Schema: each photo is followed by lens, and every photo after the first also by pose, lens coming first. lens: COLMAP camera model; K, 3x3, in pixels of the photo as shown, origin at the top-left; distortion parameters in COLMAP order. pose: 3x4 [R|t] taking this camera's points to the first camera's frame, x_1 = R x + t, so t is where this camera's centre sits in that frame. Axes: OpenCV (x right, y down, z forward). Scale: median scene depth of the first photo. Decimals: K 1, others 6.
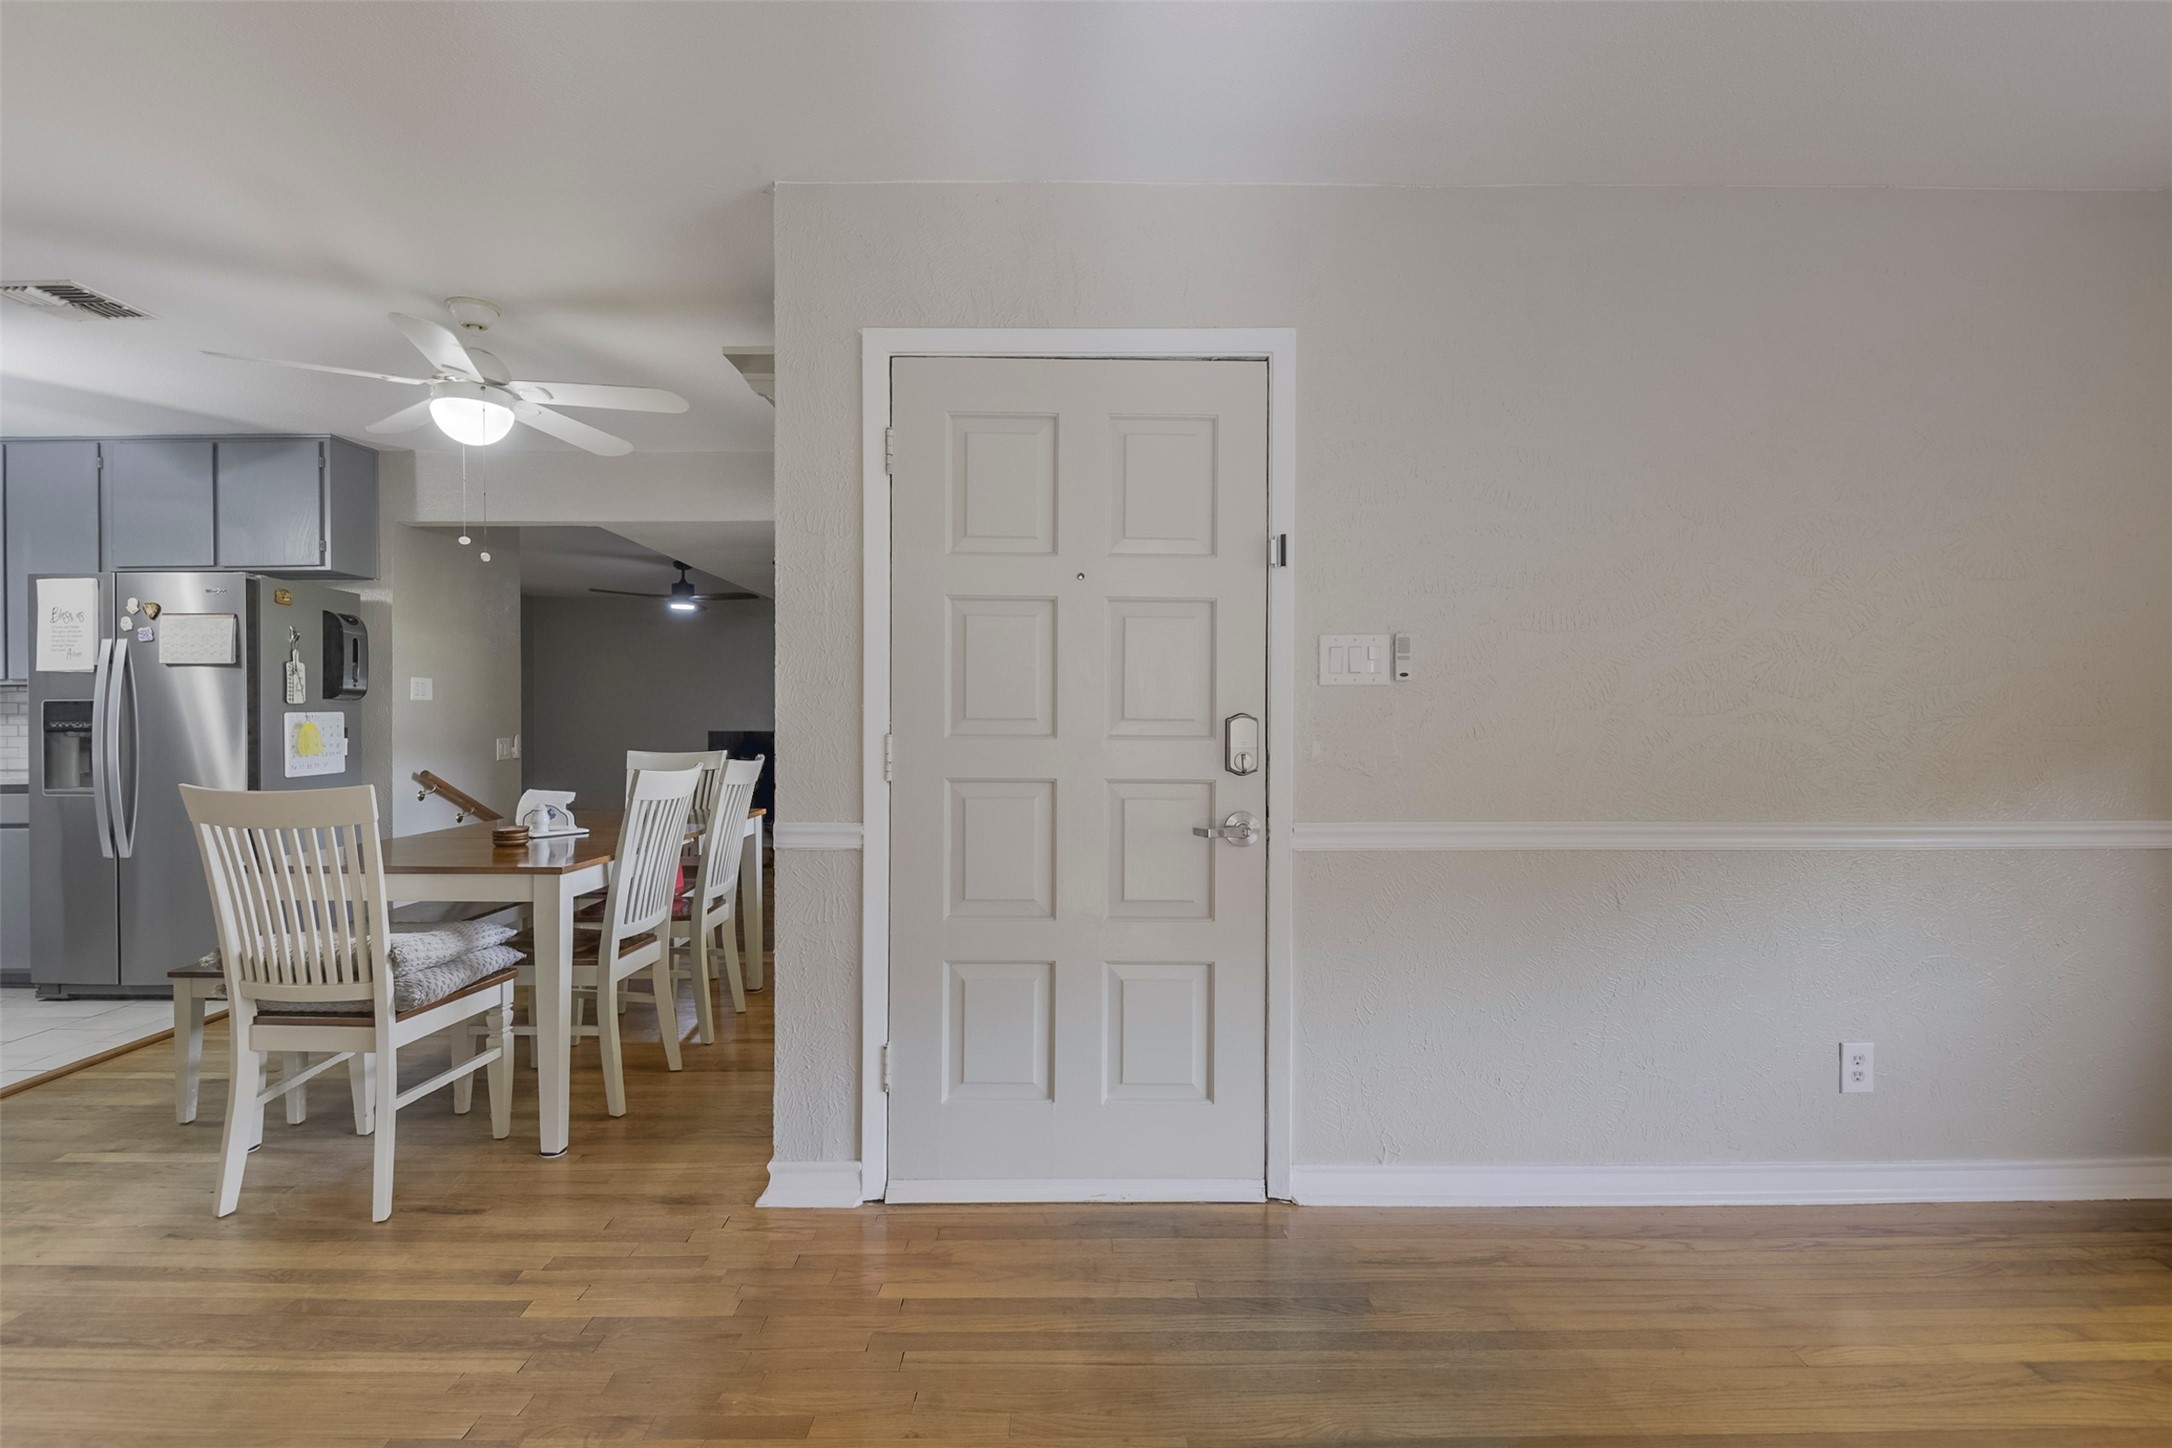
lens RADIAL K [[1046.9, 0, 1093.2], [0, 1046.9, 721.5], [0, 0, 1]] dist [0.031620, -0.023020]
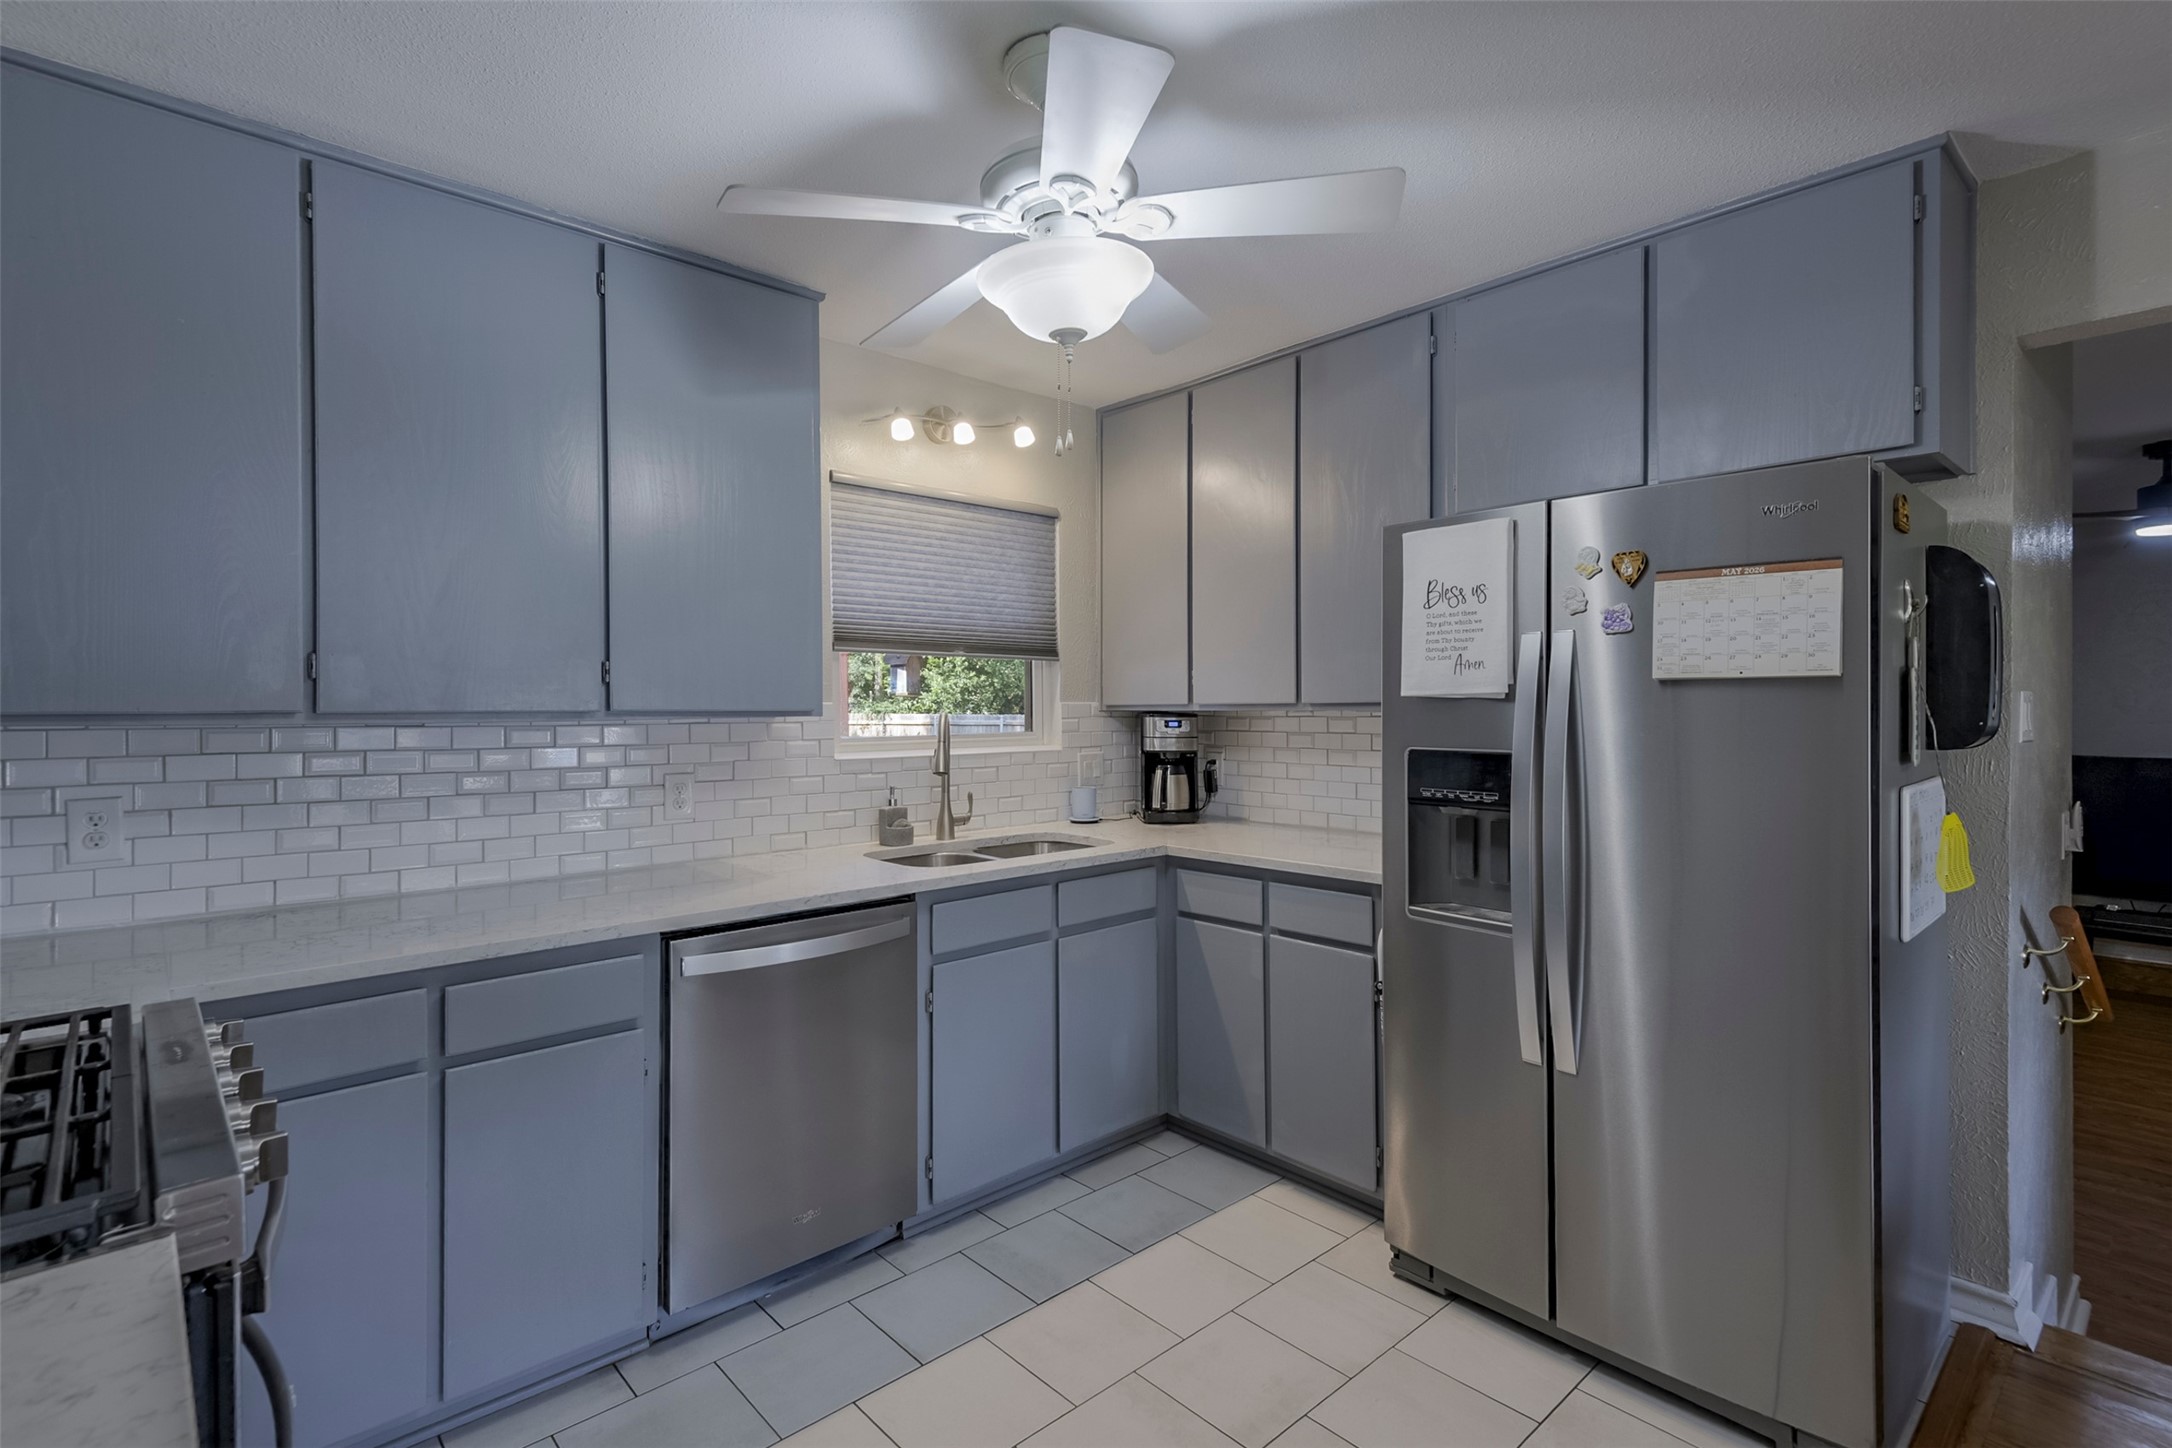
lens RADIAL K [[1006.9, 0, 1076.5], [0, 1006.9, 707.2], [0, 0, 1]] dist [0.033300, -0.020054]
pose [[0.679098, 0.002869, -0.734042, -0.851287], [-0.002899, 0.999995, 0.001226, -0.049866], [0.734042, 0.001295, 0.679103, 0.597399]]
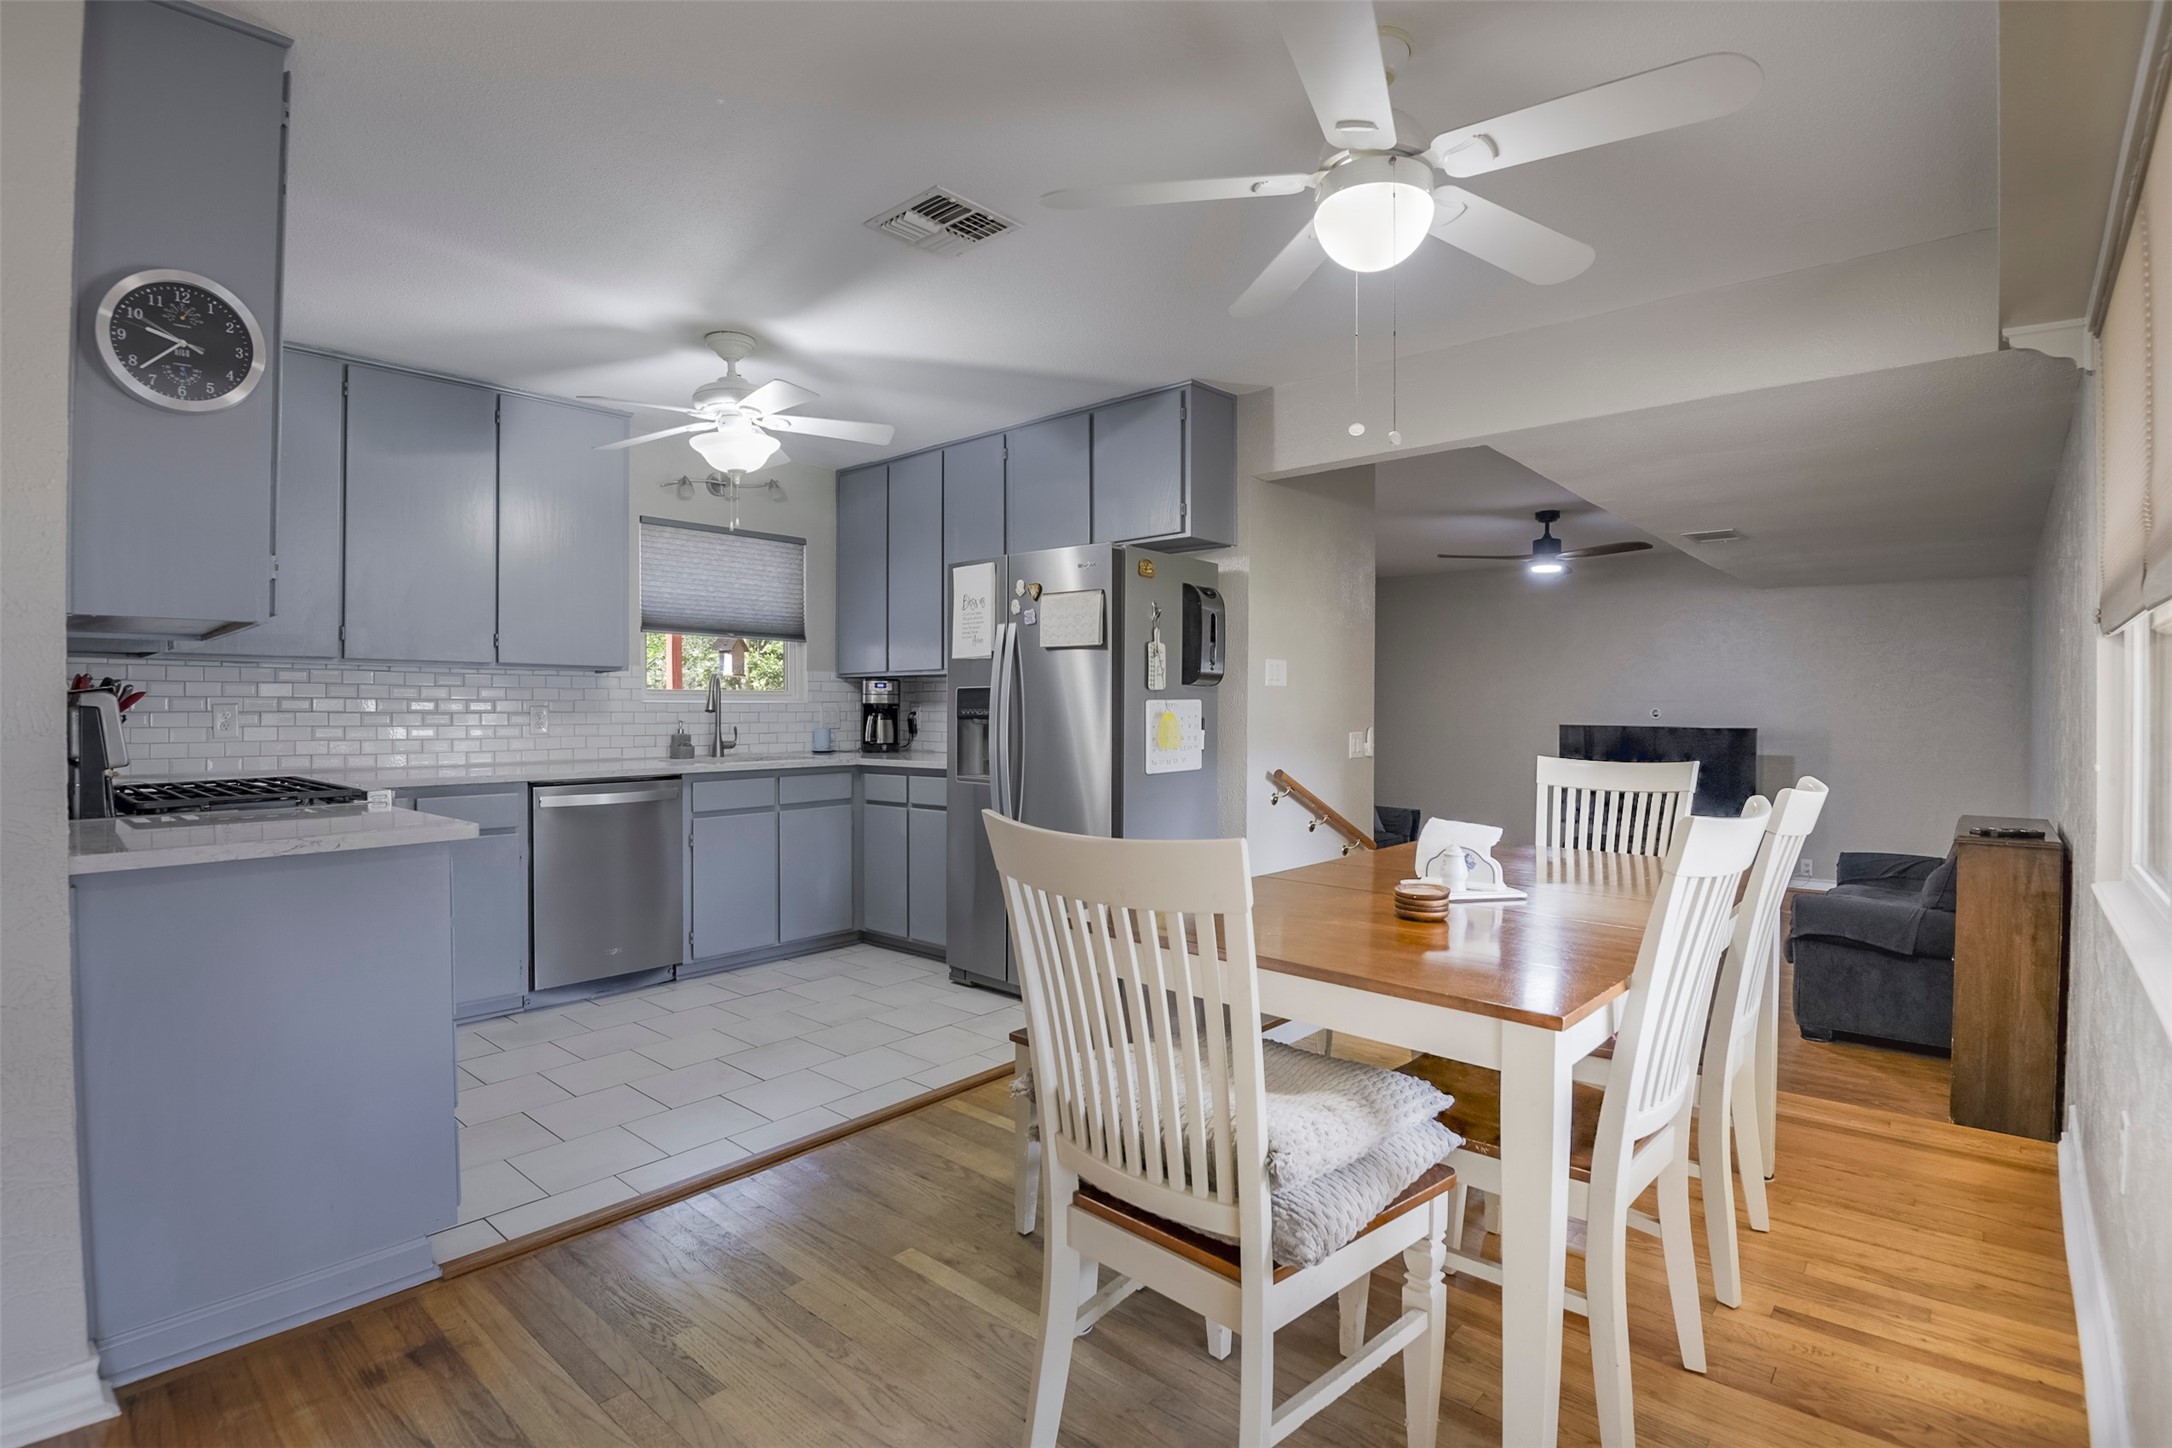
lens RADIAL K [[1063.2, 0, 1086.0], [0, 1063.2, 724.0], [0, 0, 1]] dist [-0.036298, -0.008248]
pose [[0.748227, 0.015482, -0.663262, -0.267635], [-0.008692, 0.999871, 0.013534, -0.000172], [0.663385, -0.004361, 0.748265, 0.379485]]
